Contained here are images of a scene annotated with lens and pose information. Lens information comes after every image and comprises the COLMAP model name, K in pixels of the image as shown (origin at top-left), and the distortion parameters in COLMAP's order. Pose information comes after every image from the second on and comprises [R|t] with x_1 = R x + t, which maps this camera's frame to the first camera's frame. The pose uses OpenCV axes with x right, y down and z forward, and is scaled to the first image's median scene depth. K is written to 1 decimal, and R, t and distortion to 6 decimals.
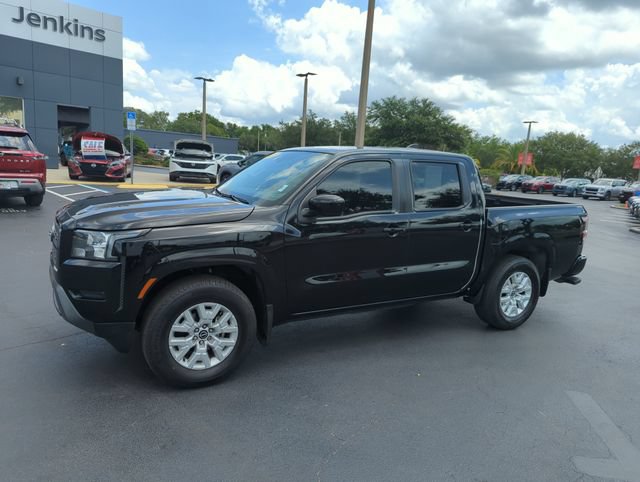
lens RADIAL K [[454.7, 0, 315.0], [0, 454.7, 230.9], [0, 0, 1]] dist [0.048957, -0.040118]
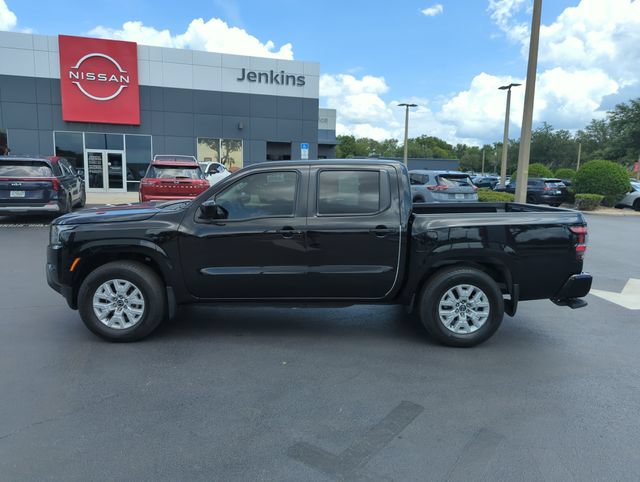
lens RADIAL K [[454.7, 0, 312.7], [0, 454.7, 232.0], [0, 0, 1]] dist [0.048957, -0.040118]
pose [[0.875317, 0.013175, -0.483370, 0.150124], [-0.036350, 0.998593, -0.038607, 0.007489], [0.482181, 0.051363, 0.874565, 0.011125]]
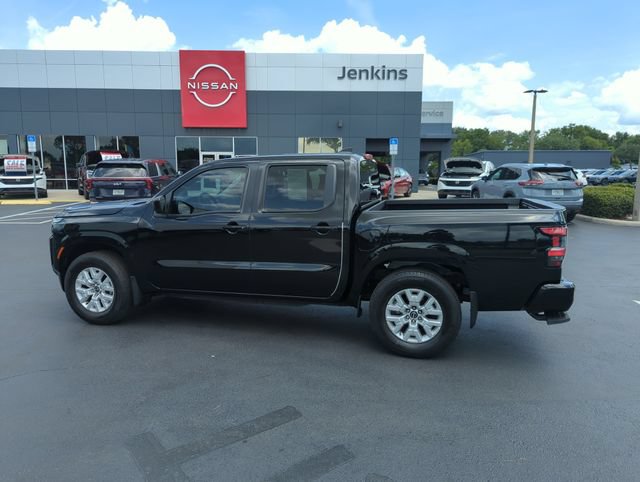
lens RADIAL K [[454.7, 0, 312.7], [0, 454.7, 233.2], [0, 0, 1]] dist [0.048957, -0.040118]
pose [[0.707652, 0.032928, -0.705793, 0.217082], [-0.063546, 0.997831, -0.017160, 0.003630], [0.703698, 0.056994, 0.708210, 0.067986]]
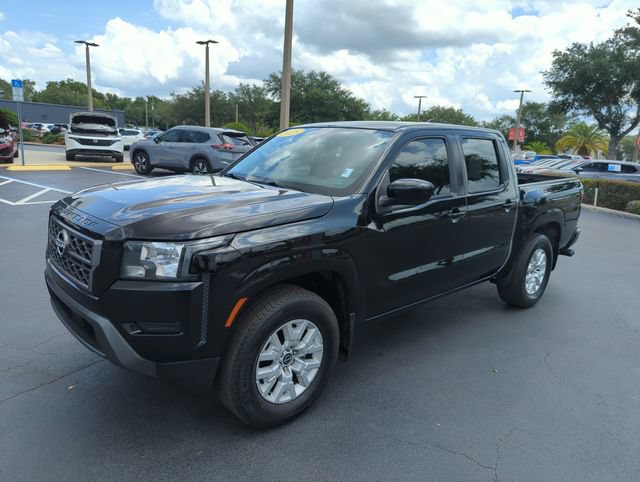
lens RADIAL K [[454.7, 0, 313.5], [0, 454.7, 227.6], [0, 0, 1]] dist [0.048957, -0.040118]
pose [[0.973925, -0.054762, 0.220160, -0.059550], [0.043975, 0.997593, 0.053608, -0.007510], [-0.222566, -0.042528, 0.973990, 0.034996]]
